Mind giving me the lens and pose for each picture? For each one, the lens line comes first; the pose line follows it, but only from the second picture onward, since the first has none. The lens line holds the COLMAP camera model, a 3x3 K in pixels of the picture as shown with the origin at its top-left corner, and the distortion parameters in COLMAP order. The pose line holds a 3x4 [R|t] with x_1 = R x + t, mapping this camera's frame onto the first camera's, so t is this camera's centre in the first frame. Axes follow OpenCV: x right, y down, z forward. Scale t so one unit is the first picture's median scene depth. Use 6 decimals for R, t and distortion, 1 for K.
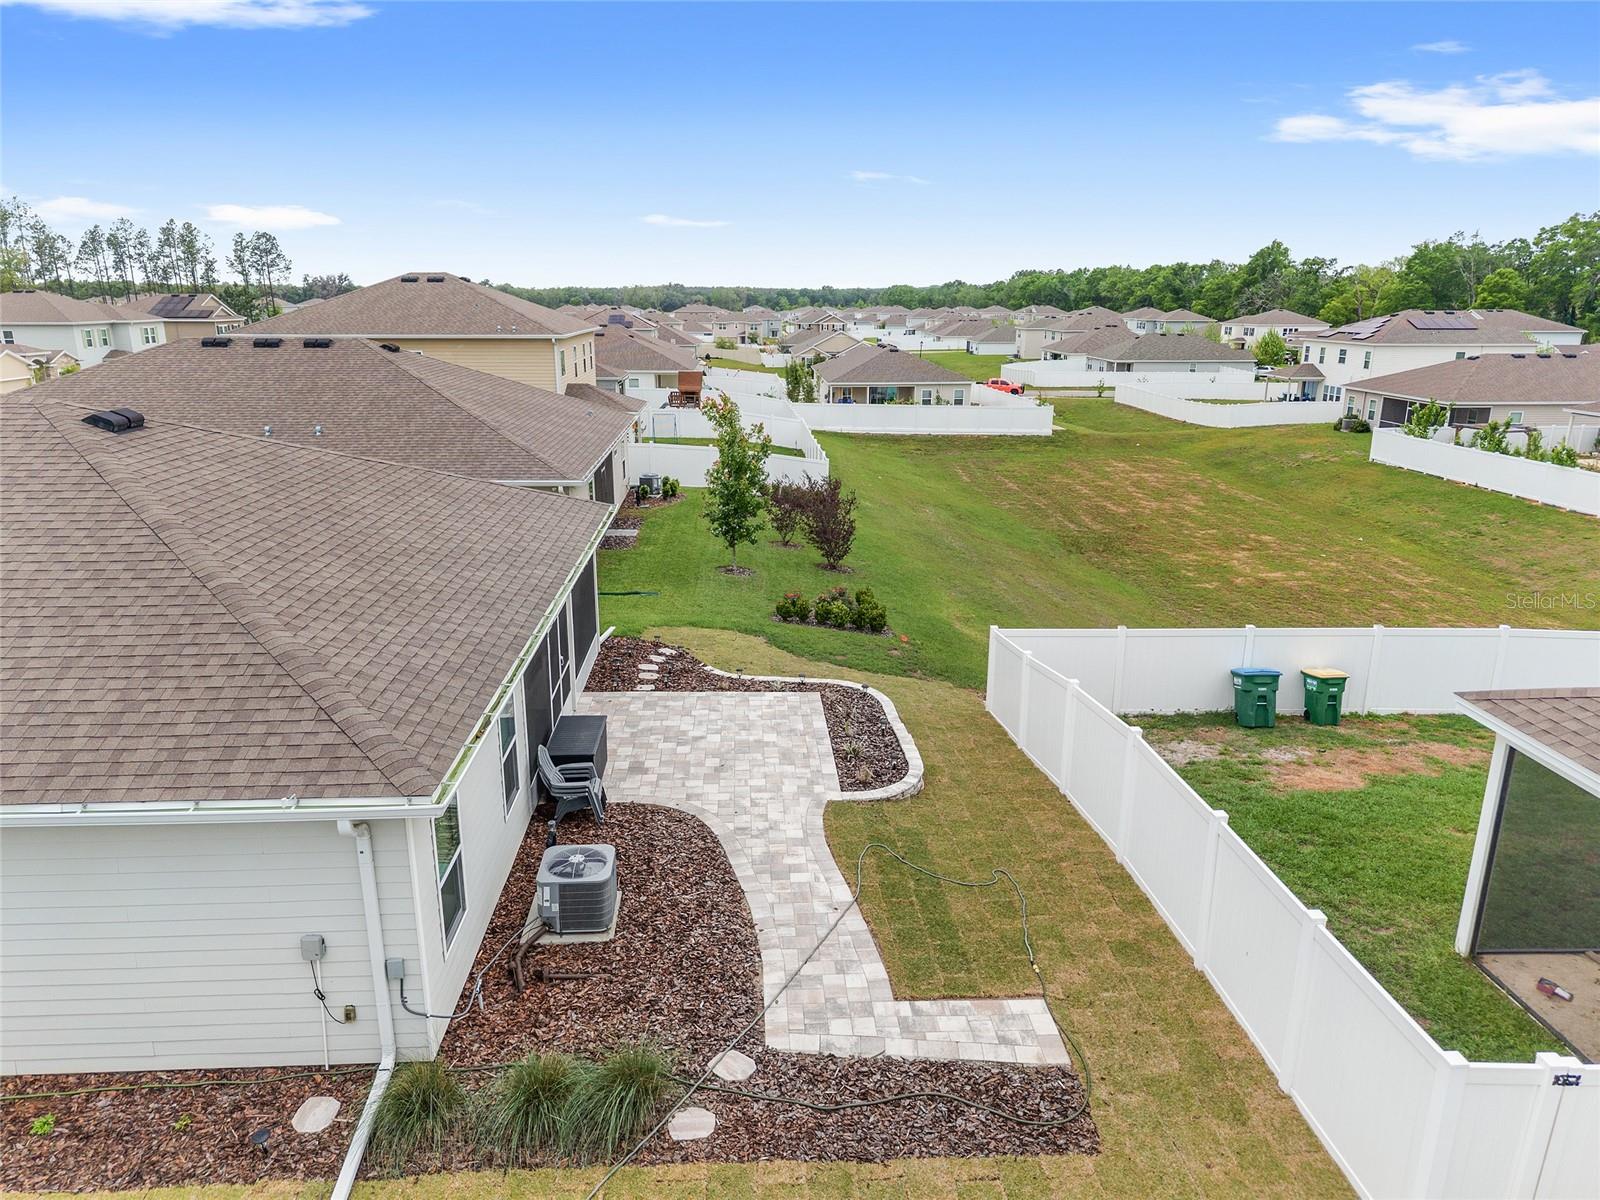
lens RADIAL K [[1066.4, 0, 794.0], [0, 1066.4, 604.1], [0, 0, 1]] dist [0.033322, -0.033352]
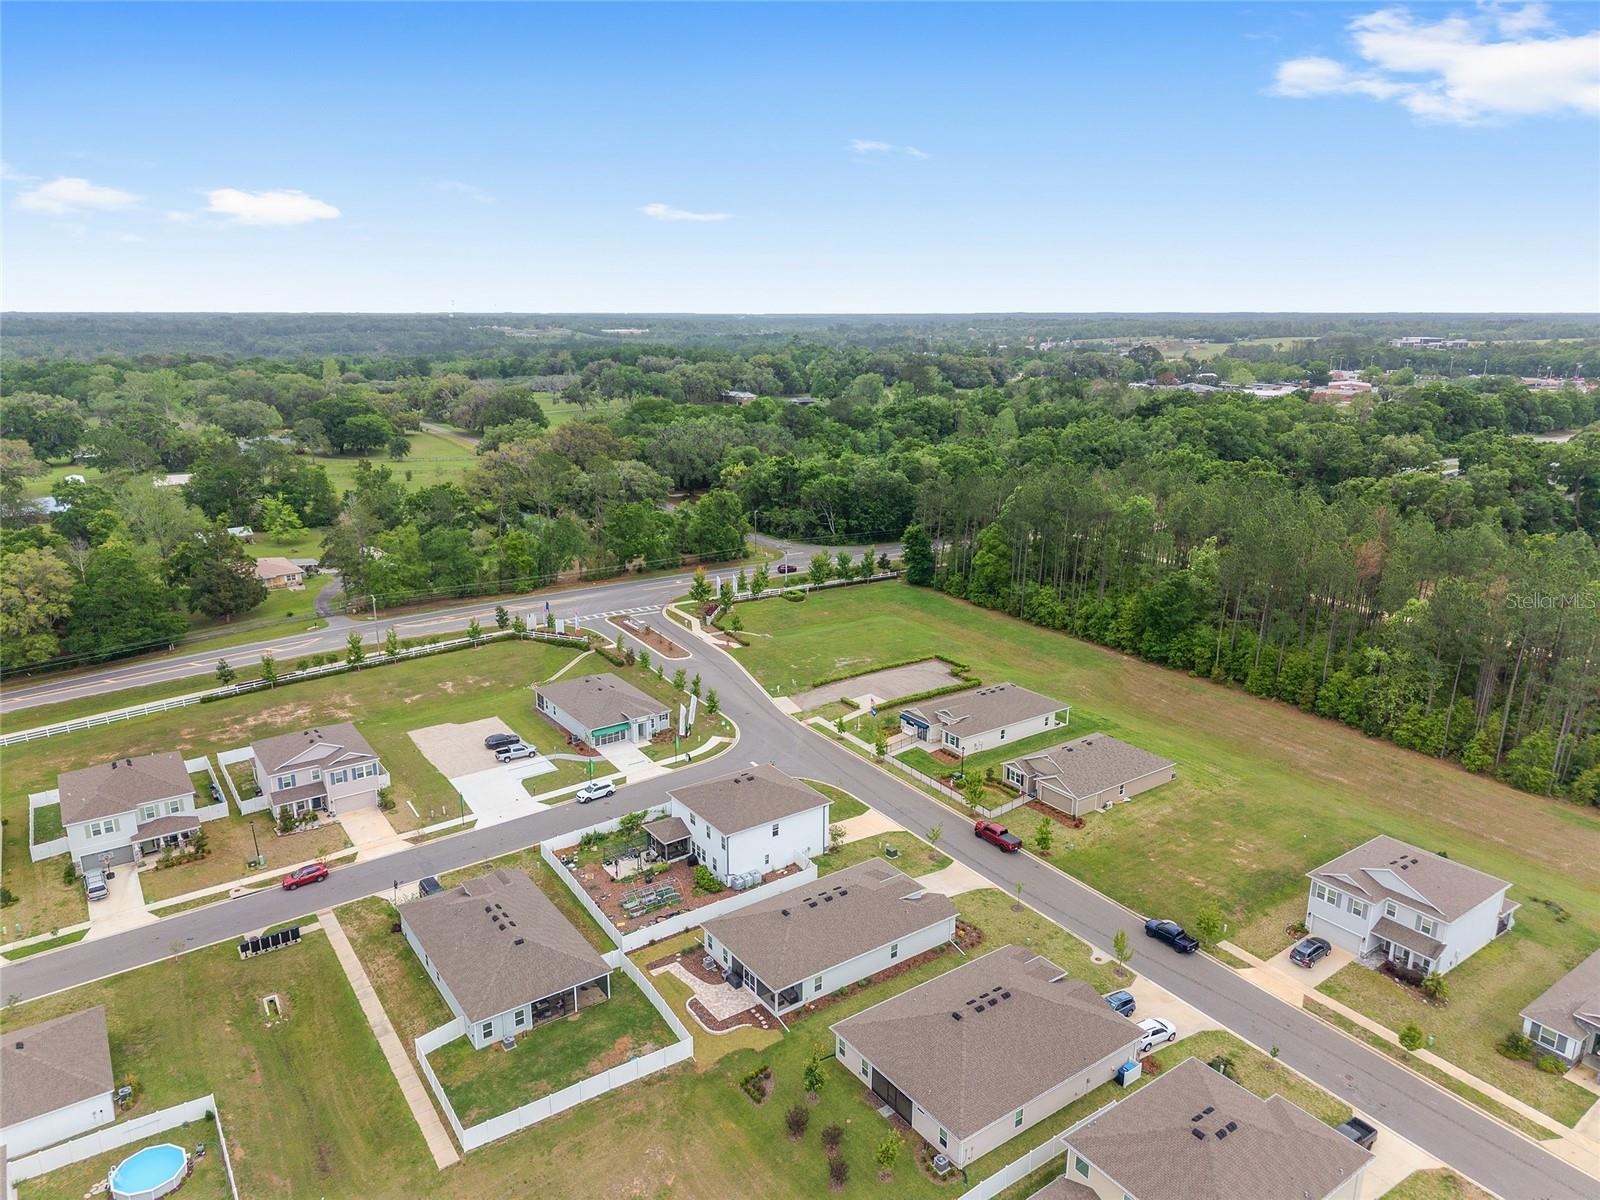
lens RADIAL K [[1066.4, 0, 790.7], [0, 1066.4, 592.0], [0, 0, 1]] dist [0.033322, -0.033352]
pose [[-0.846389, 0.131783, -0.516002, 2.138224], [-0.151731, 0.869074, 0.470837, -4.216680], [0.510492, 0.476806, -0.715580, 3.987856]]
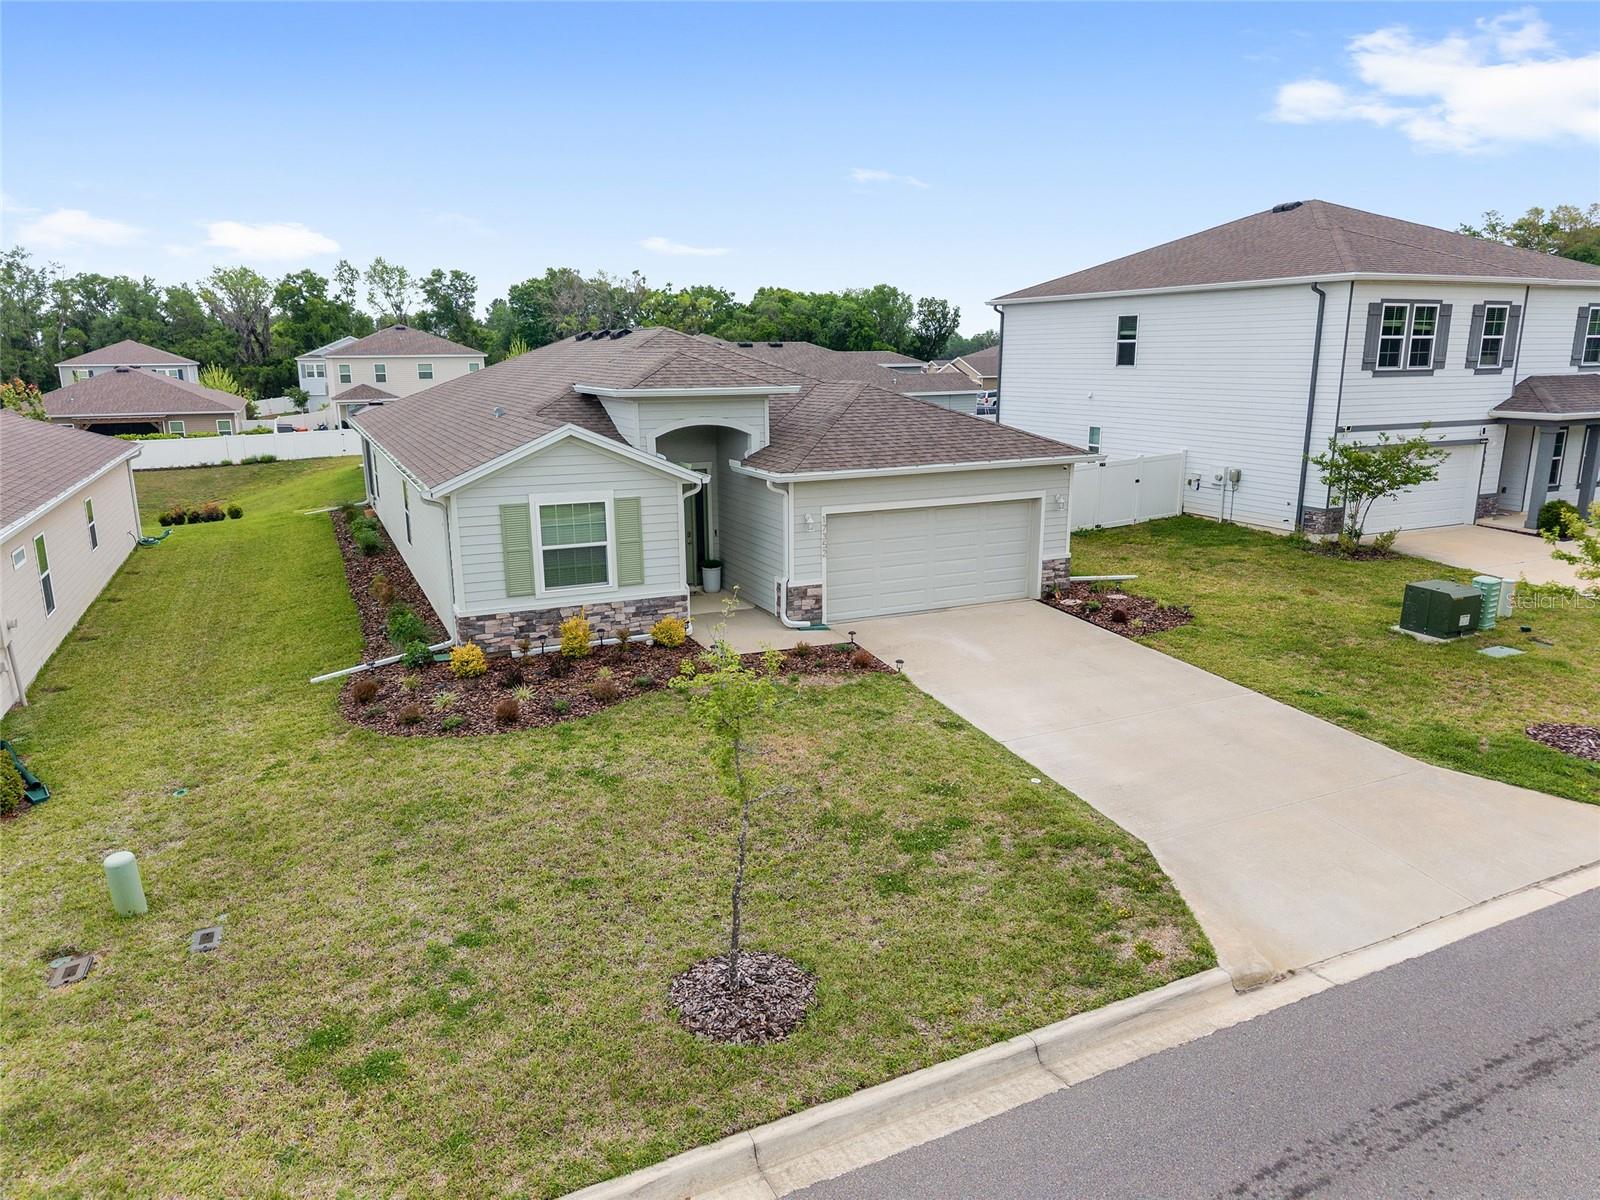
lens RADIAL K [[1066.4, 0, 788.4], [0, 1066.4, 598.7], [0, 0, 1]] dist [0.033322, -0.033352]
pose [[-0.373369, -0.208612, 0.903923, -2.396393], [0.265375, 0.909651, 0.319548, -0.225060], [-0.888916, 0.359187, -0.284275, 1.143471]]
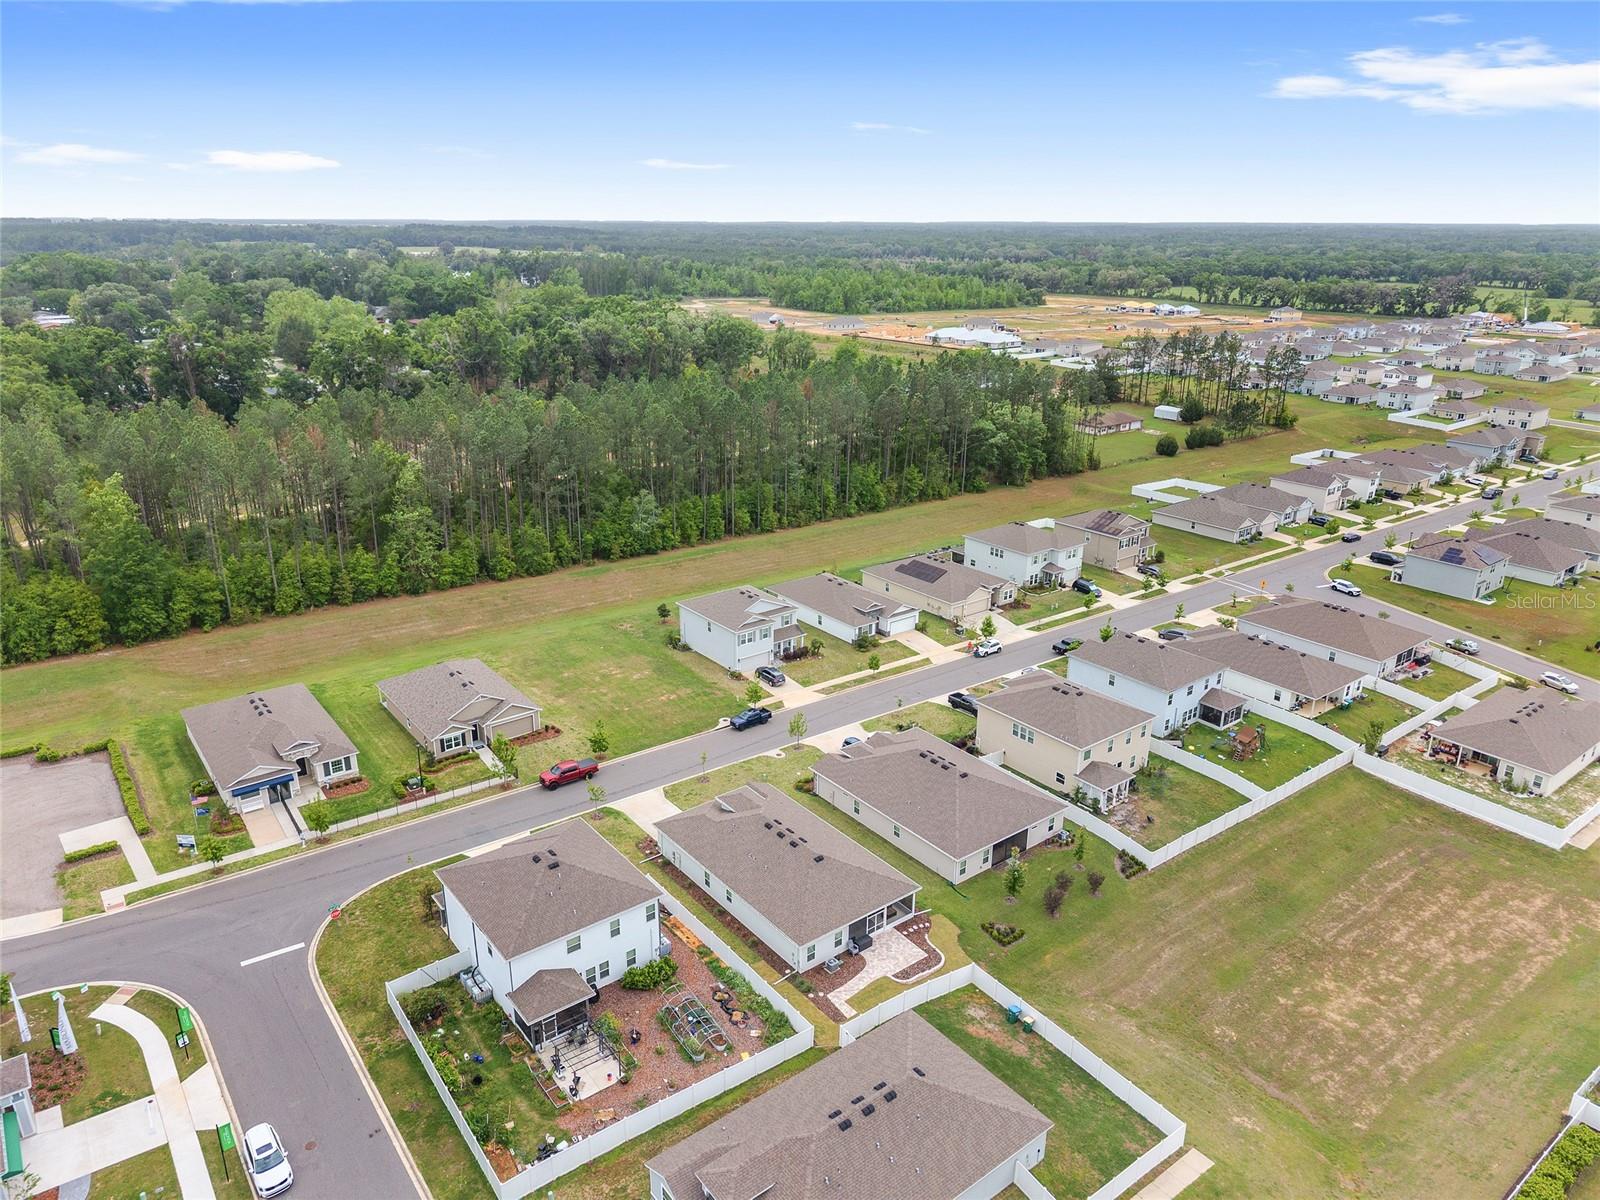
lens RADIAL K [[1066.4, 0, 786.6], [0, 1066.4, 596.7], [0, 0, 1]] dist [0.033322, -0.033352]
pose [[0.566984, 0.273759, -0.776907, 2.956308], [-0.230029, 0.958258, 0.169787, -2.117713], [0.790958, 0.082445, 0.606290, -2.460648]]
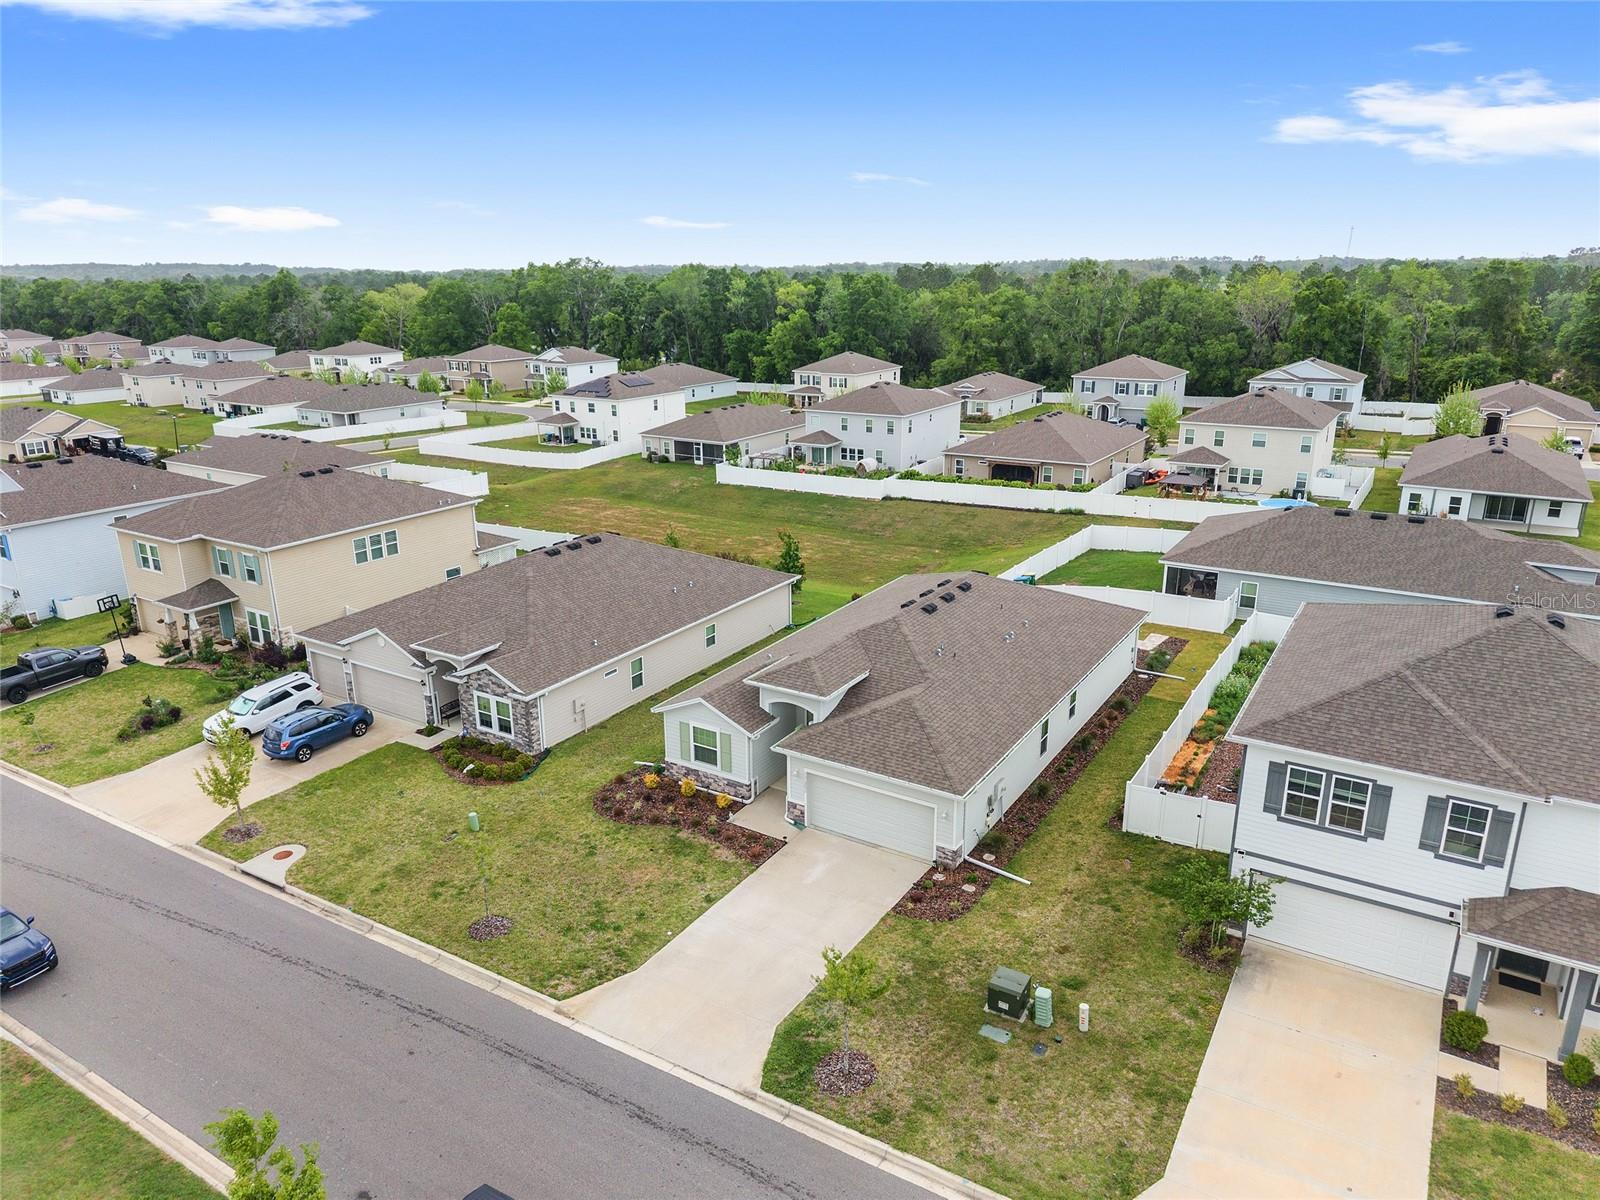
lens RADIAL K [[1066.4, 0, 790.9], [0, 1066.4, 606.5], [0, 0, 1]] dist [0.033322, -0.033352]
pose [[0.573631, -0.253859, 0.778783, -2.950406], [0.238736, 0.961300, 0.137507, -0.546444], [-0.783551, 0.107045, 0.612037, -0.514009]]
